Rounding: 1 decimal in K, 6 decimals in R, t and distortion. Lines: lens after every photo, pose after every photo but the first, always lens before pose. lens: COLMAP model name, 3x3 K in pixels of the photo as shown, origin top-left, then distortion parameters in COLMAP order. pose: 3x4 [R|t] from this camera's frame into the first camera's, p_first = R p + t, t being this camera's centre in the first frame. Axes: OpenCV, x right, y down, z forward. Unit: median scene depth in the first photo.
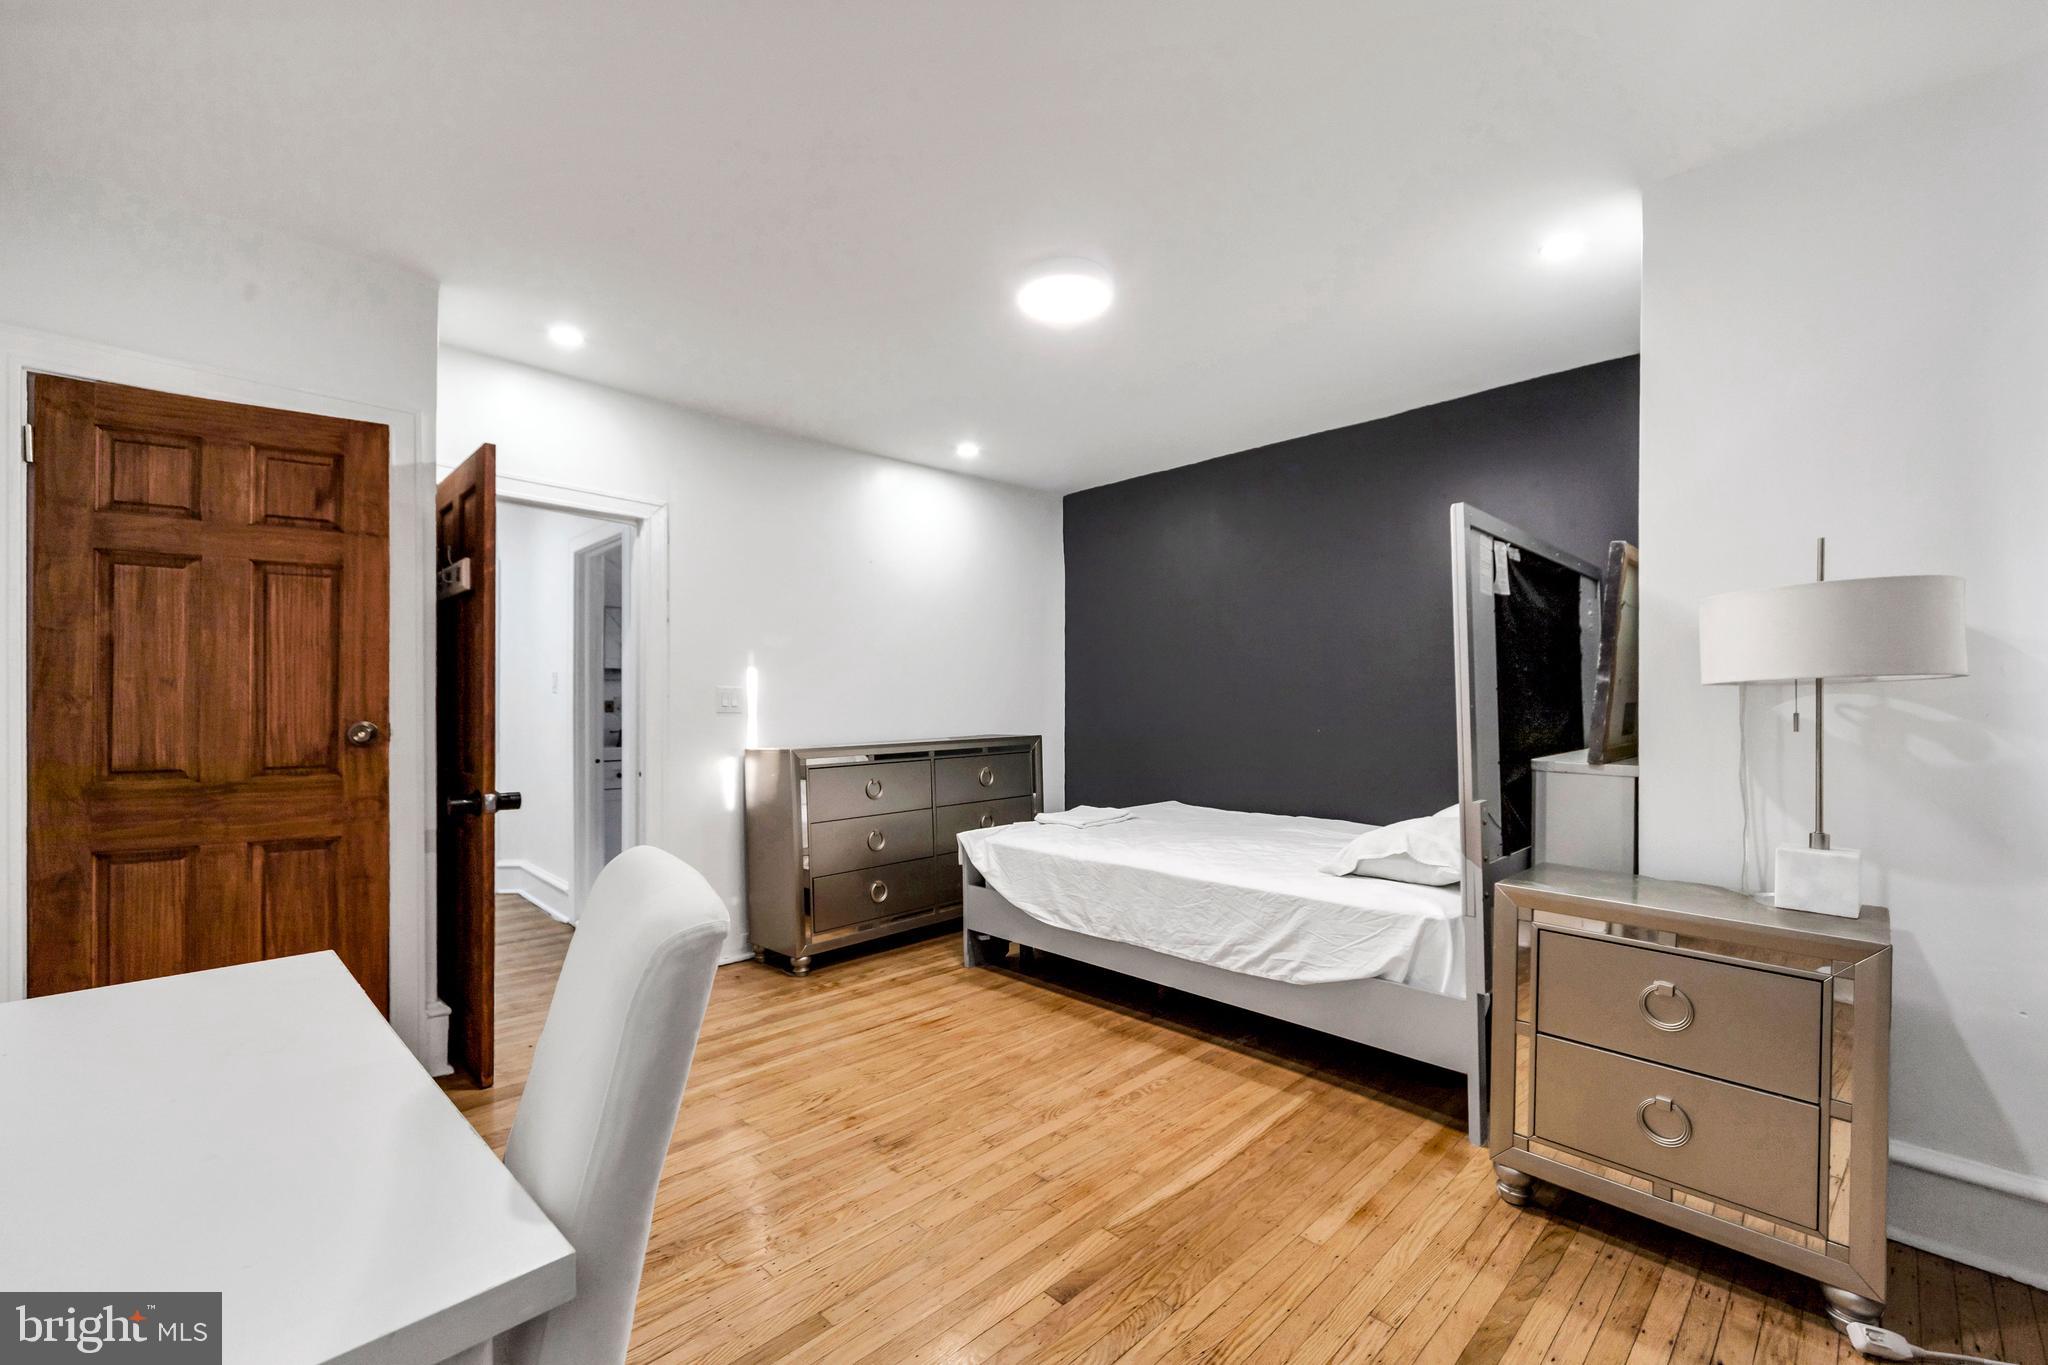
lens RADIAL K [[851.0, 0, 1020.9], [0, 851.0, 698.4], [0, 0, 1]] dist [0.002622, 0.000085]
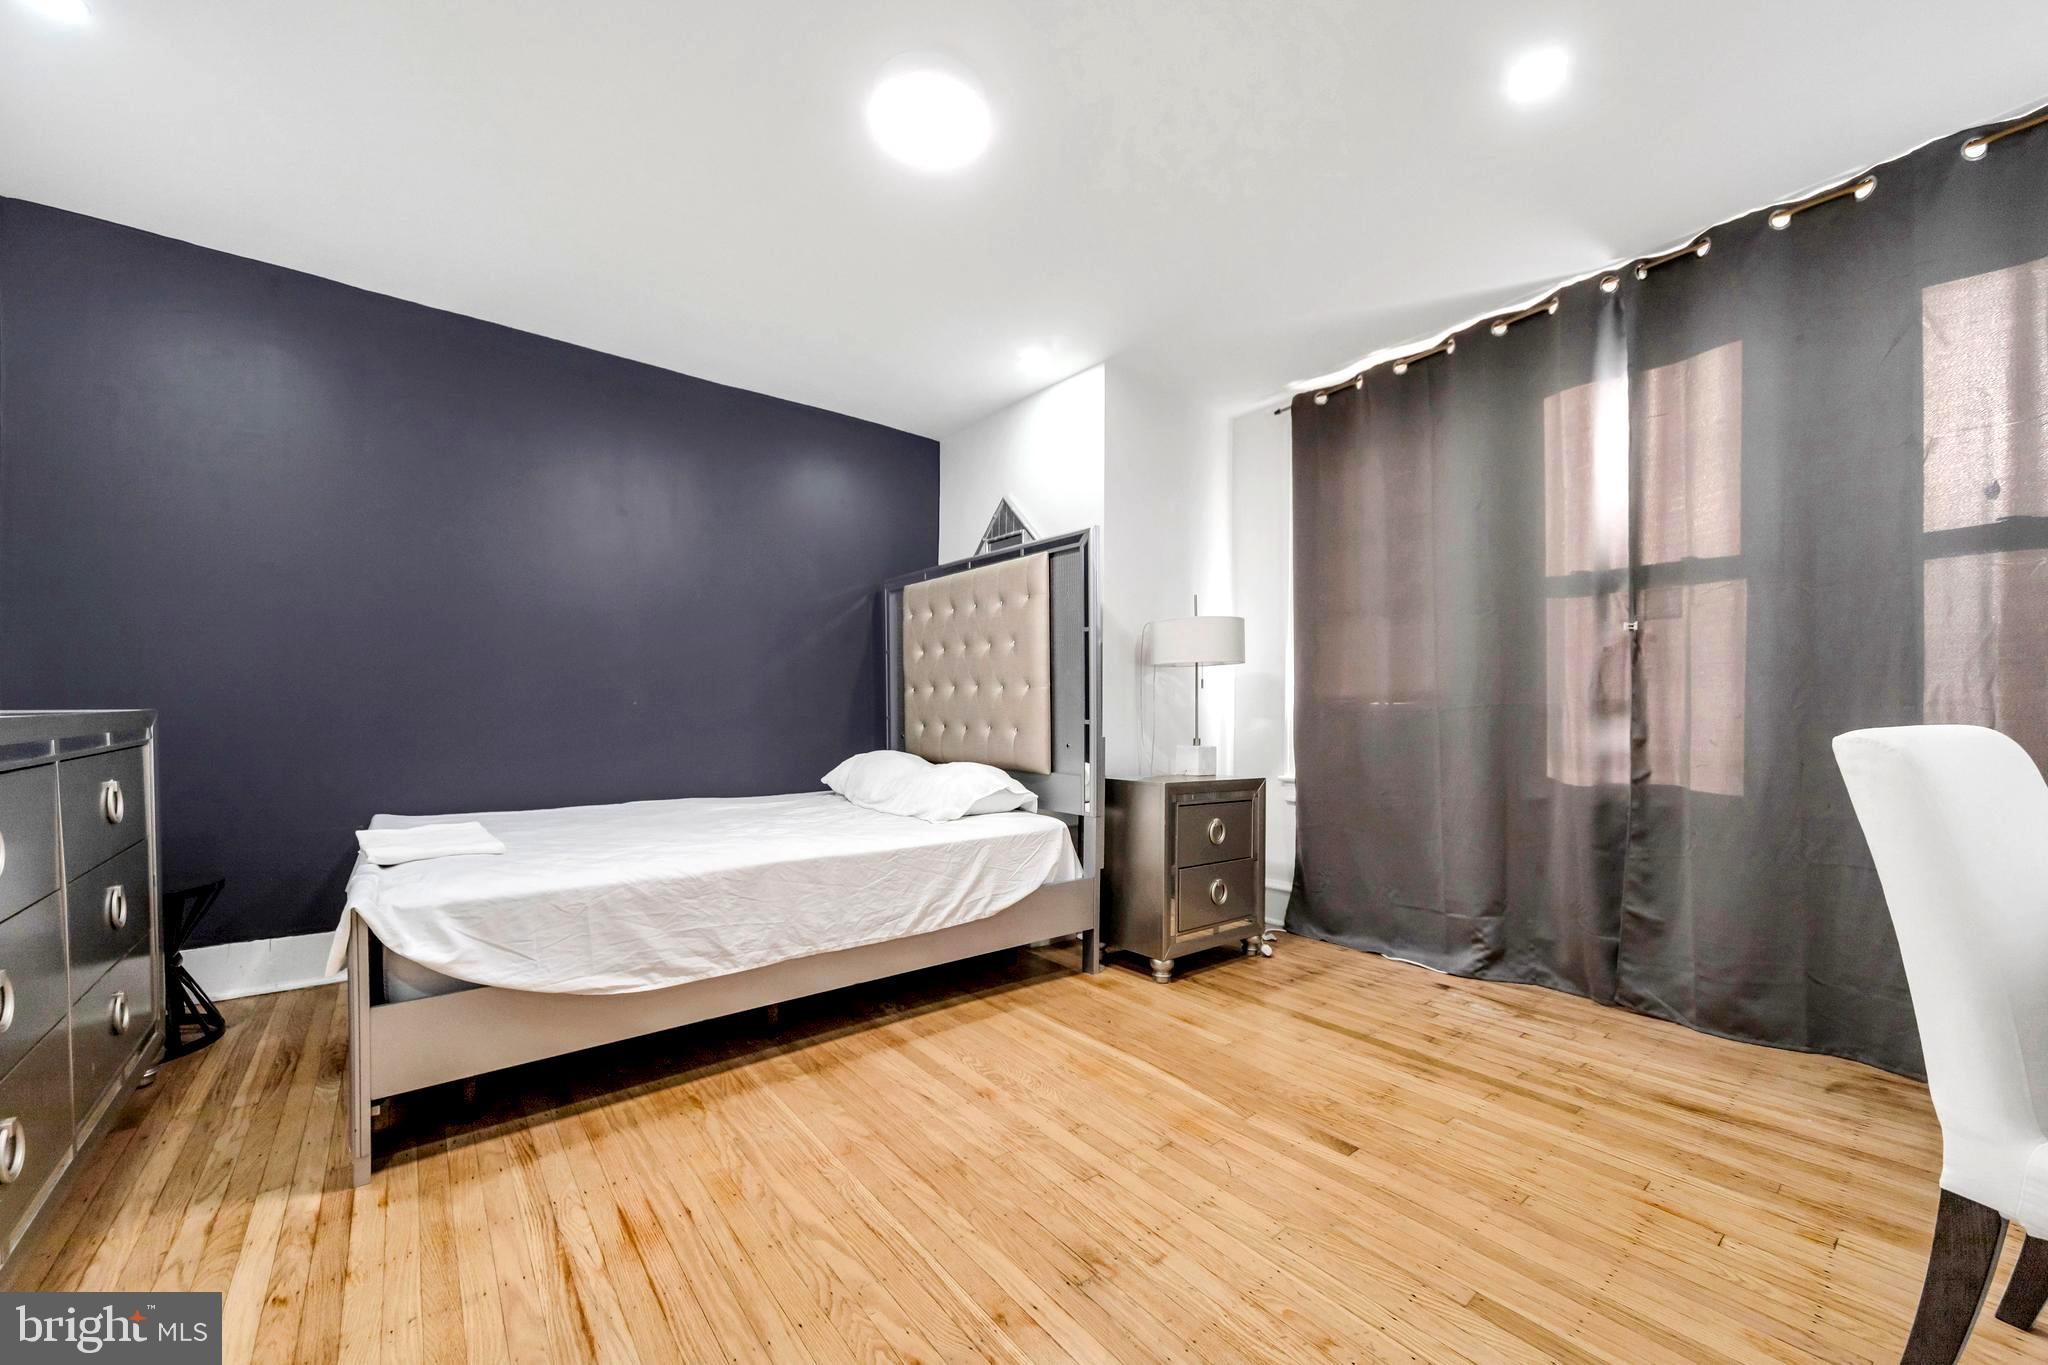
lens RADIAL K [[772.4, 0, 1020.1], [0, 772.4, 700.6], [0, 0, 1]] dist [0.001429, 0.000155]
pose [[0.093334, 0.016096, 0.995505, -0.630192], [-0.010596, 0.999829, -0.015172, 0.064300], [-0.995578, -0.009132, 0.093489, 0.805961]]
